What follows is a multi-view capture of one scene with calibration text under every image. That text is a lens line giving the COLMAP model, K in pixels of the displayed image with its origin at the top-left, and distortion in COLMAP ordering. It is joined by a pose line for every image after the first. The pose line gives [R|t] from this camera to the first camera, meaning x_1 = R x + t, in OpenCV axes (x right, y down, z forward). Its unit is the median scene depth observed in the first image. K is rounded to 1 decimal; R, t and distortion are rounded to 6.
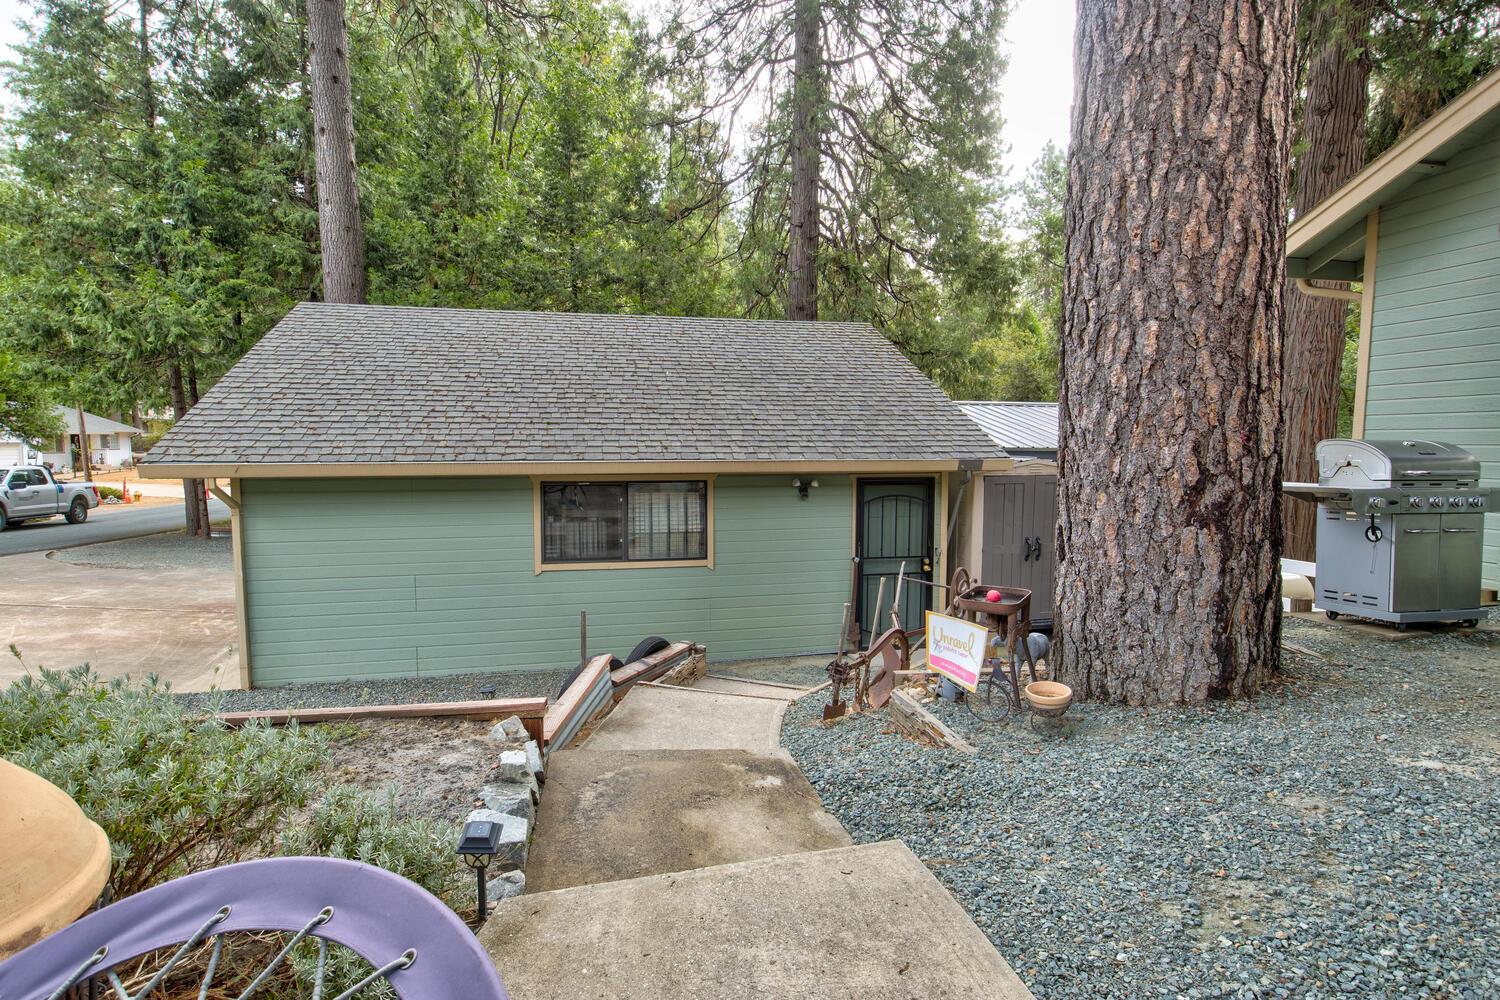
lens RADIAL K [[744.2, 0, 740.8], [0, 744.2, 506.6], [0, 0, 1]] dist [-0.006259, -0.001433]
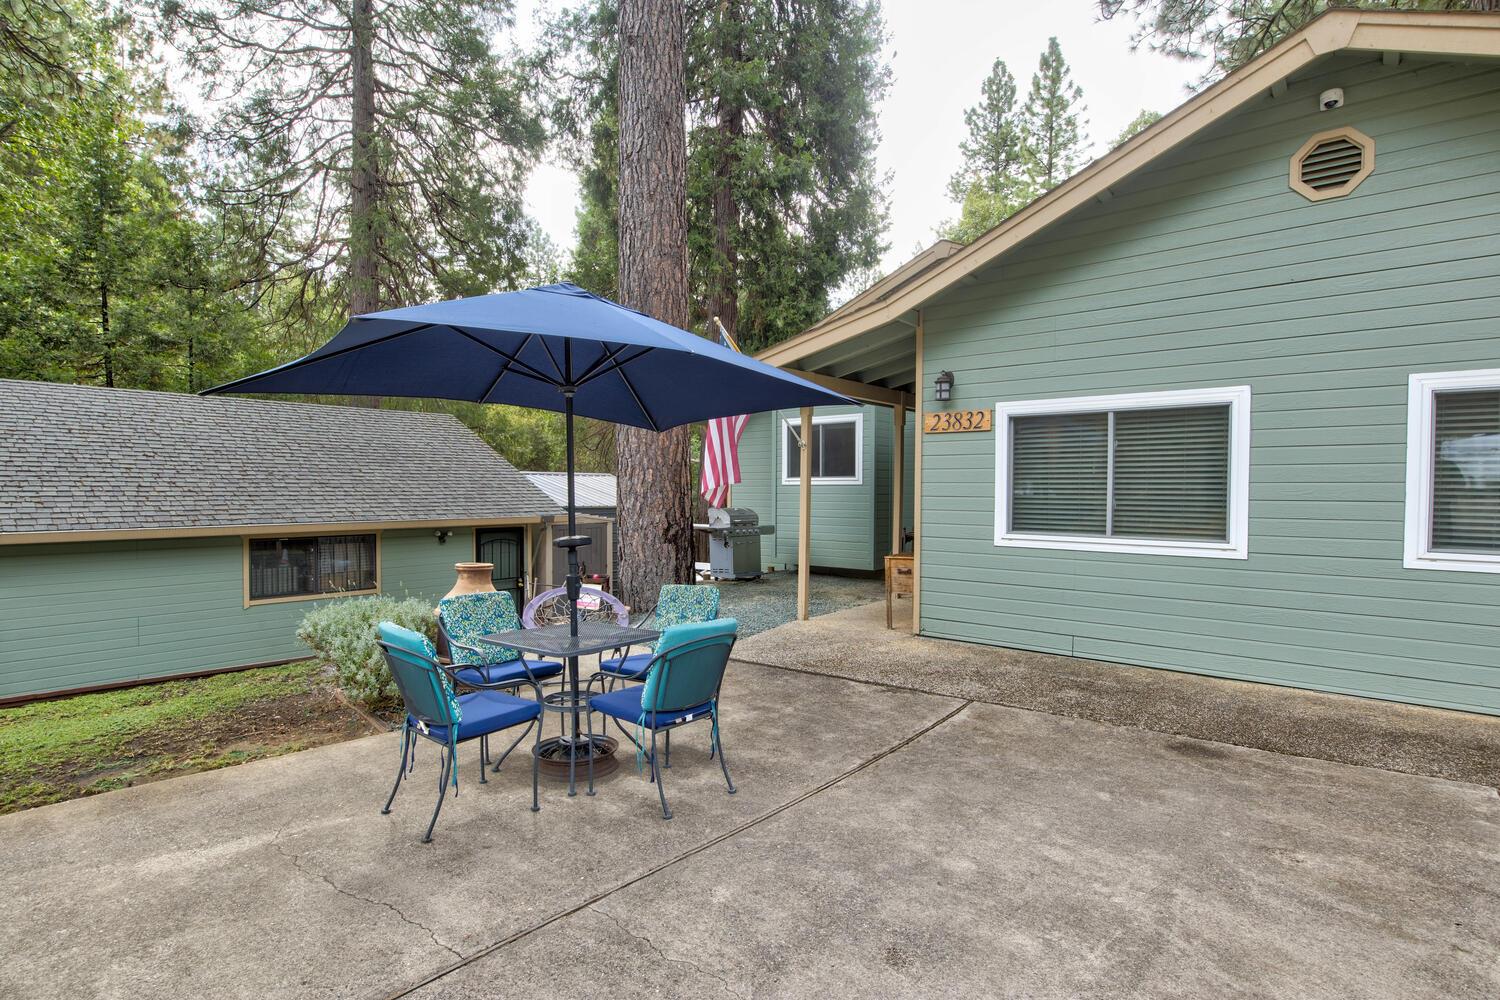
lens RADIAL K [[744.2, 0, 750.2], [0, 744.2, 504.8], [0, 0, 1]] dist [-0.006259, -0.001433]
pose [[0.783219, -0.011724, 0.621635, -0.664065], [0.051097, 0.997654, -0.045563, 0.019273], [-0.619643, 0.067450, 0.781981, -1.048224]]
